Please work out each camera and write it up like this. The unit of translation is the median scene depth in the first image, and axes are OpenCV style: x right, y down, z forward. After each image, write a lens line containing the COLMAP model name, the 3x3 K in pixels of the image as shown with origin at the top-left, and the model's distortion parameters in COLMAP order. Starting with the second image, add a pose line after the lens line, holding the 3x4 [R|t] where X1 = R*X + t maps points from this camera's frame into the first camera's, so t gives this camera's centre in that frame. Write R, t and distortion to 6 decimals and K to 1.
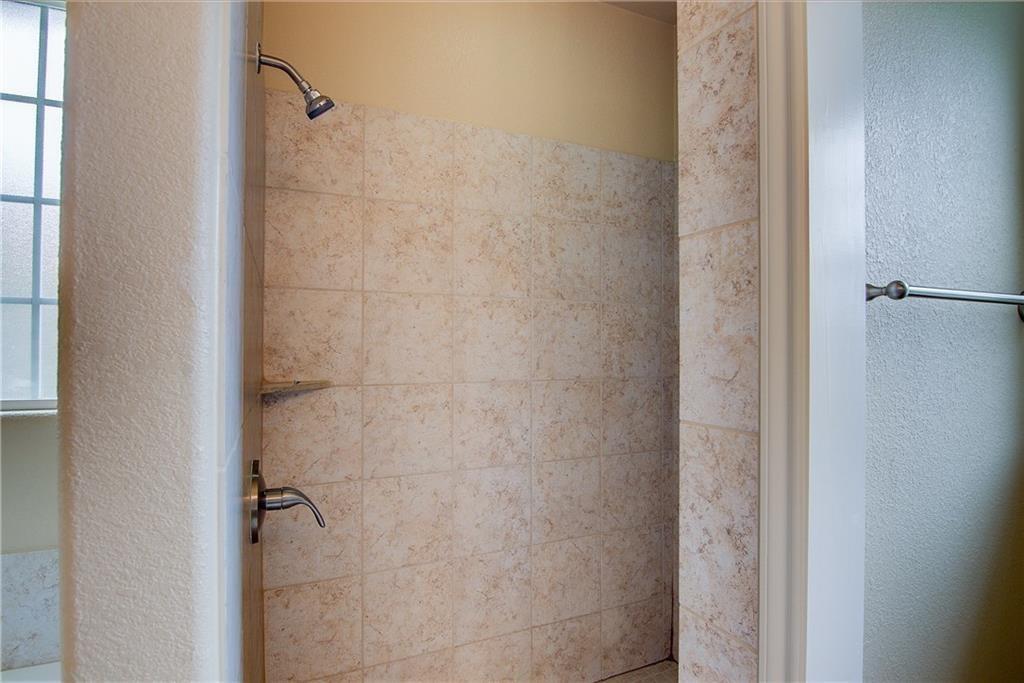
lens RADIAL K [[519.4, 0, 511.8], [0, 519.4, 336.7], [0, 0, 1]] dist [-0.013298, -0.007940]
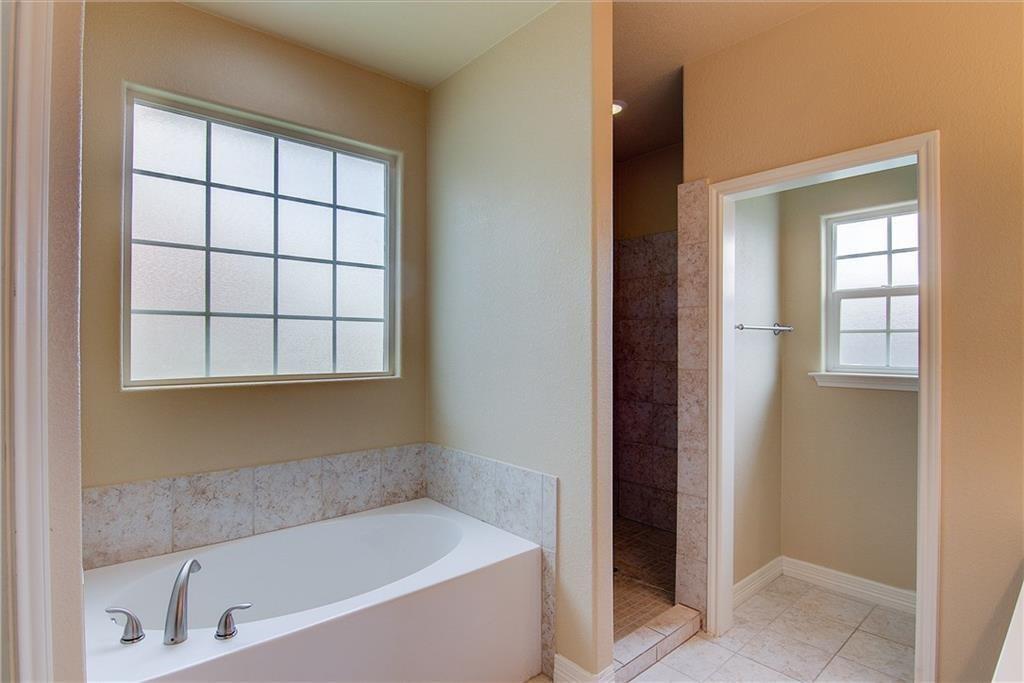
lens RADIAL K [[519.4, 0, 512.7], [0, 519.4, 344.9], [0, 0, 1]] dist [-0.013298, -0.007940]
pose [[0.960858, 0.000639, 0.277039, -1.503898], [-0.003540, 0.999944, 0.009971, -0.004243], [-0.277017, -0.010561, 0.960807, -1.697650]]
